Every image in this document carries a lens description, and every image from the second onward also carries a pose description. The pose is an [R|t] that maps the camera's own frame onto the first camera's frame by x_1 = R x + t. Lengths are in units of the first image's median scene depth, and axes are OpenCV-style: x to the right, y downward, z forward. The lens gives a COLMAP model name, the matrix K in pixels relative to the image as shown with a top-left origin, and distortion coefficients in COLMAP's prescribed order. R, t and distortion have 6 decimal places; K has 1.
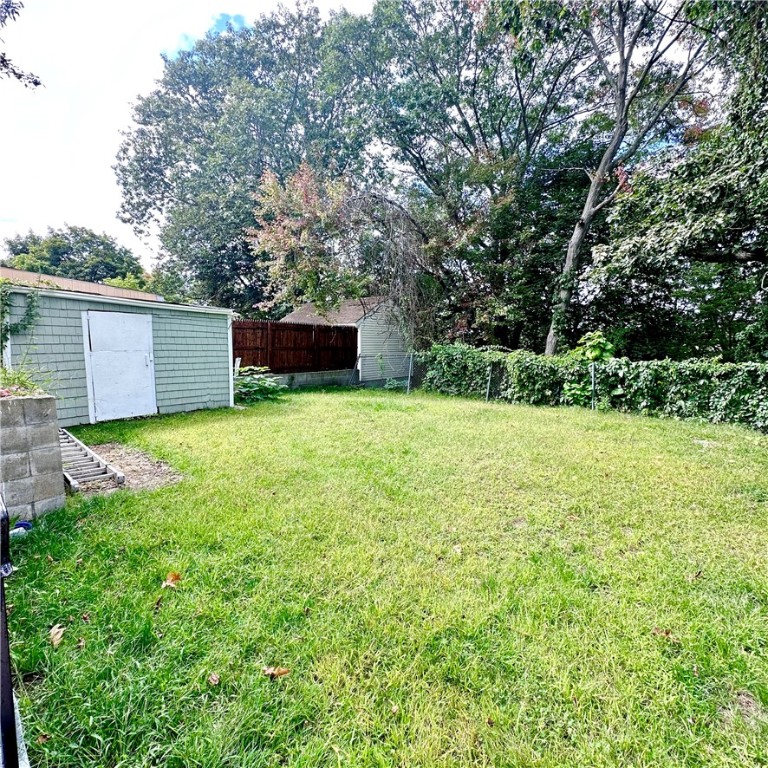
lens RADIAL K [[397.1, 0, 384.0], [0, 397.1, 384.0], [0, 0, 1]] dist [-0.001550, -0.000334]
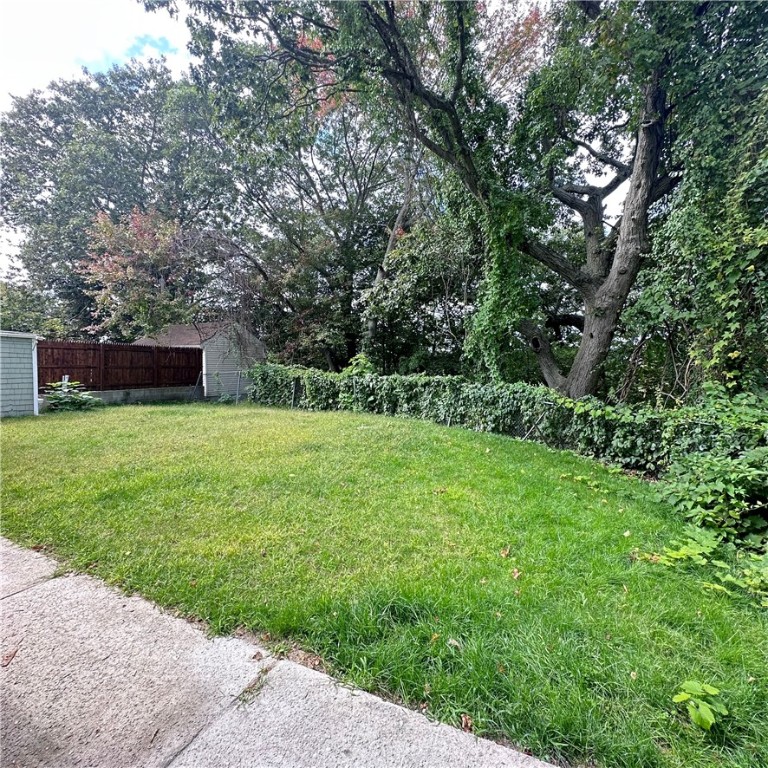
lens RADIAL K [[397.1, 0, 384.0], [0, 397.1, 384.0], [0, 0, 1]] dist [-0.001550, -0.000334]
pose [[0.981174, -0.008819, 0.192927, 0.292393], [0.018419, 0.998676, -0.048022, 0.027654], [-0.192248, 0.050672, 0.980037, -0.256825]]
